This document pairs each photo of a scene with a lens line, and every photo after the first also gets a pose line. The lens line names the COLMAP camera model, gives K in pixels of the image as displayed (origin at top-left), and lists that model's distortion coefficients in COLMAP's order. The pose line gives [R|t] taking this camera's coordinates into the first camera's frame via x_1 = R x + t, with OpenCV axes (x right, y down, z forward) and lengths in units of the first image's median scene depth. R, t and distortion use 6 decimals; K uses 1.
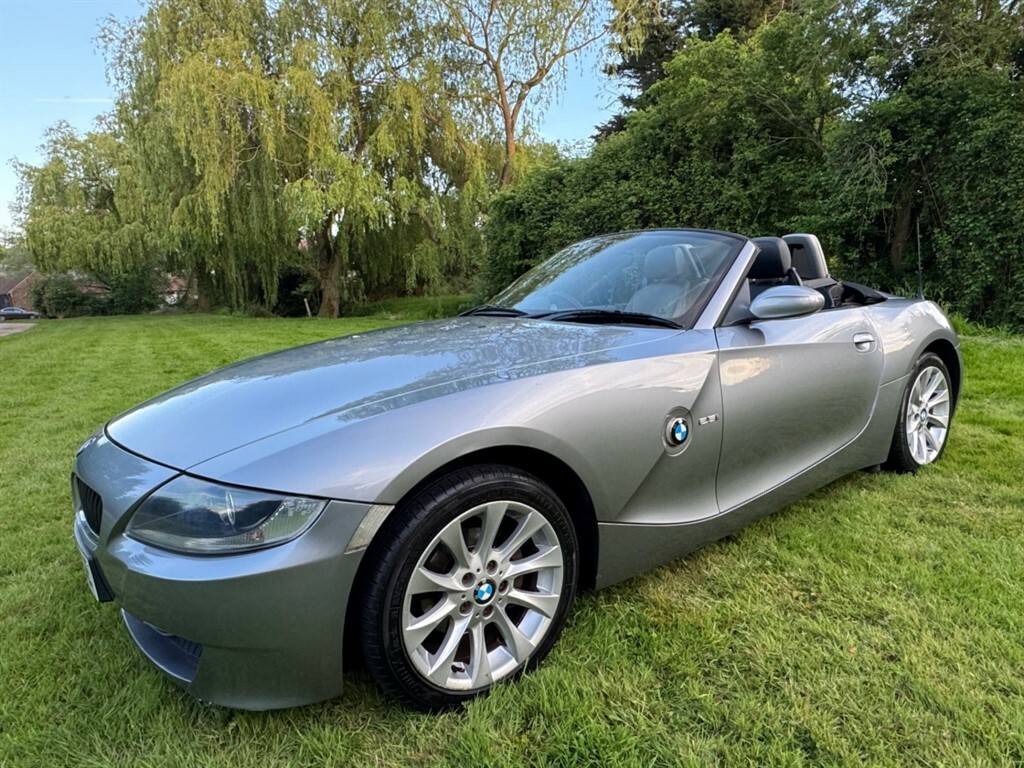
lens RADIAL K [[609.7, 0, 512.0], [0, 609.7, 373.0], [0, 0, 1]] dist [-0.005156, 0.002850]
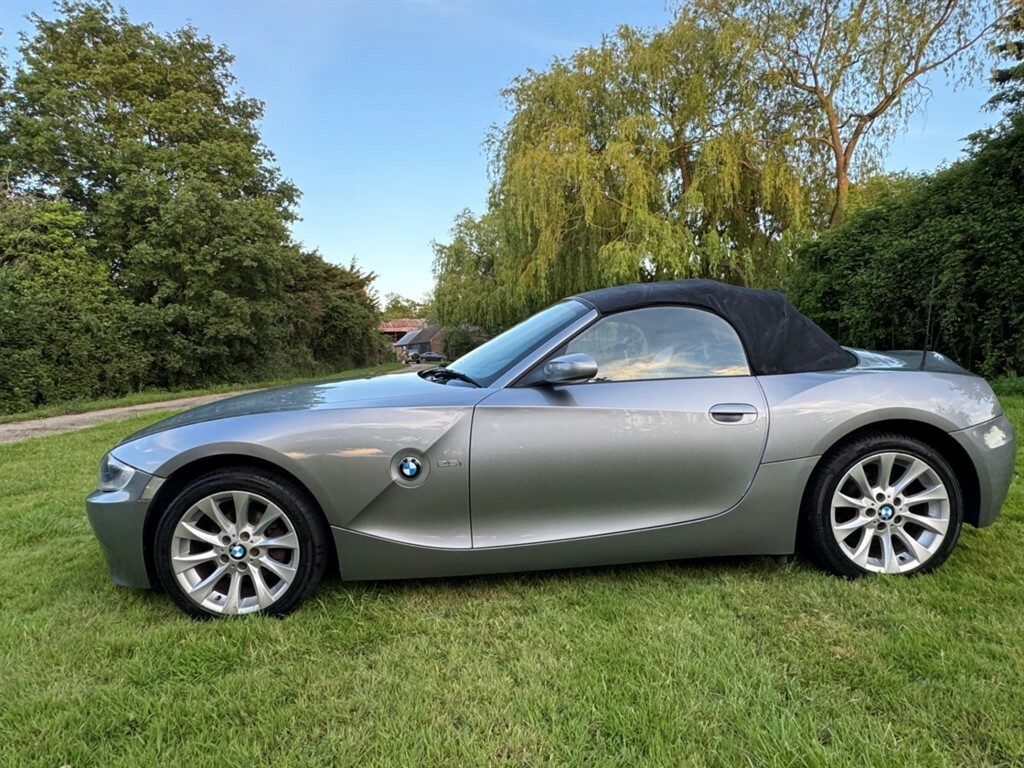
lens RADIAL K [[609.7, 0, 510.1], [0, 609.7, 379.9], [0, 0, 1]] dist [-0.005156, 0.002850]
pose [[0.838661, 0.045732, -0.542730, 0.143791], [-0.084723, 0.995293, -0.047053, -0.005348], [0.538023, 0.085443, 0.838588, 0.007159]]
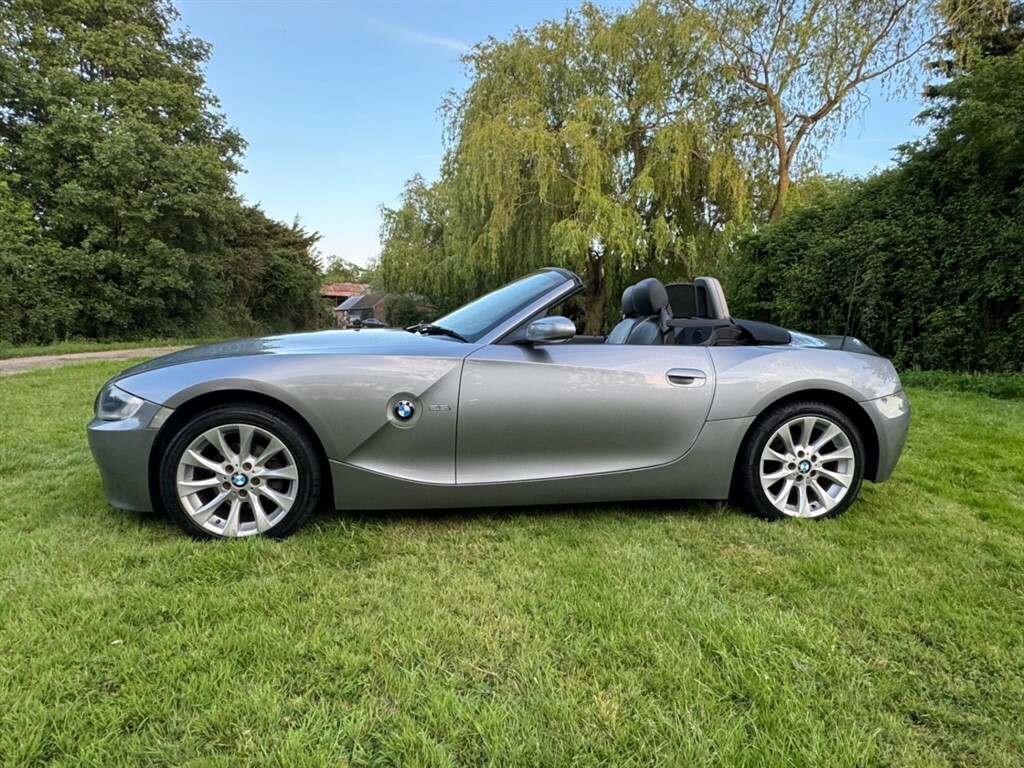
lens RADIAL K [[609.7, 0, 512.1], [0, 609.7, 381.1], [0, 0, 1]] dist [-0.005156, 0.002850]
pose [[0.884721, 0.113640, -0.452056, 0.143895], [-0.134169, 0.990867, -0.013494, 0.002101], [0.446393, 0.072591, 0.891888, -0.016934]]
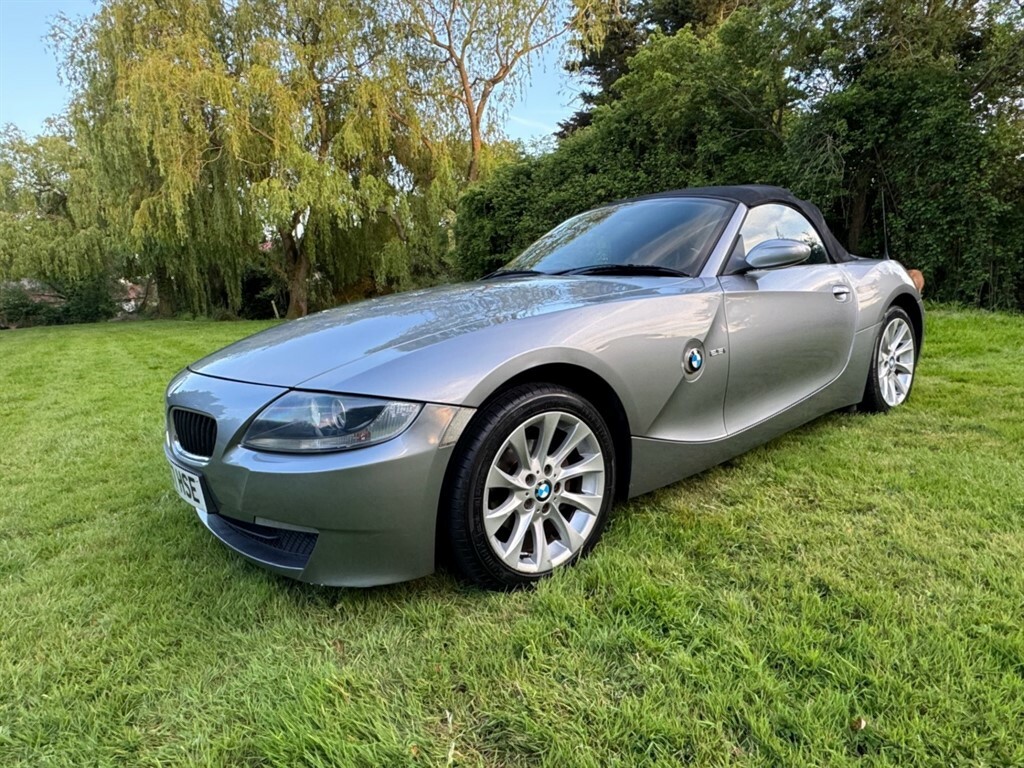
lens RADIAL K [[609.7, 0, 505.9], [0, 609.7, 379.6], [0, 0, 1]] dist [-0.005156, 0.002850]
pose [[0.998518, -0.030022, 0.045400, -0.017941], [0.029566, 0.999506, 0.010662, 0.014244], [-0.045698, -0.009304, 0.998912, -0.018277]]
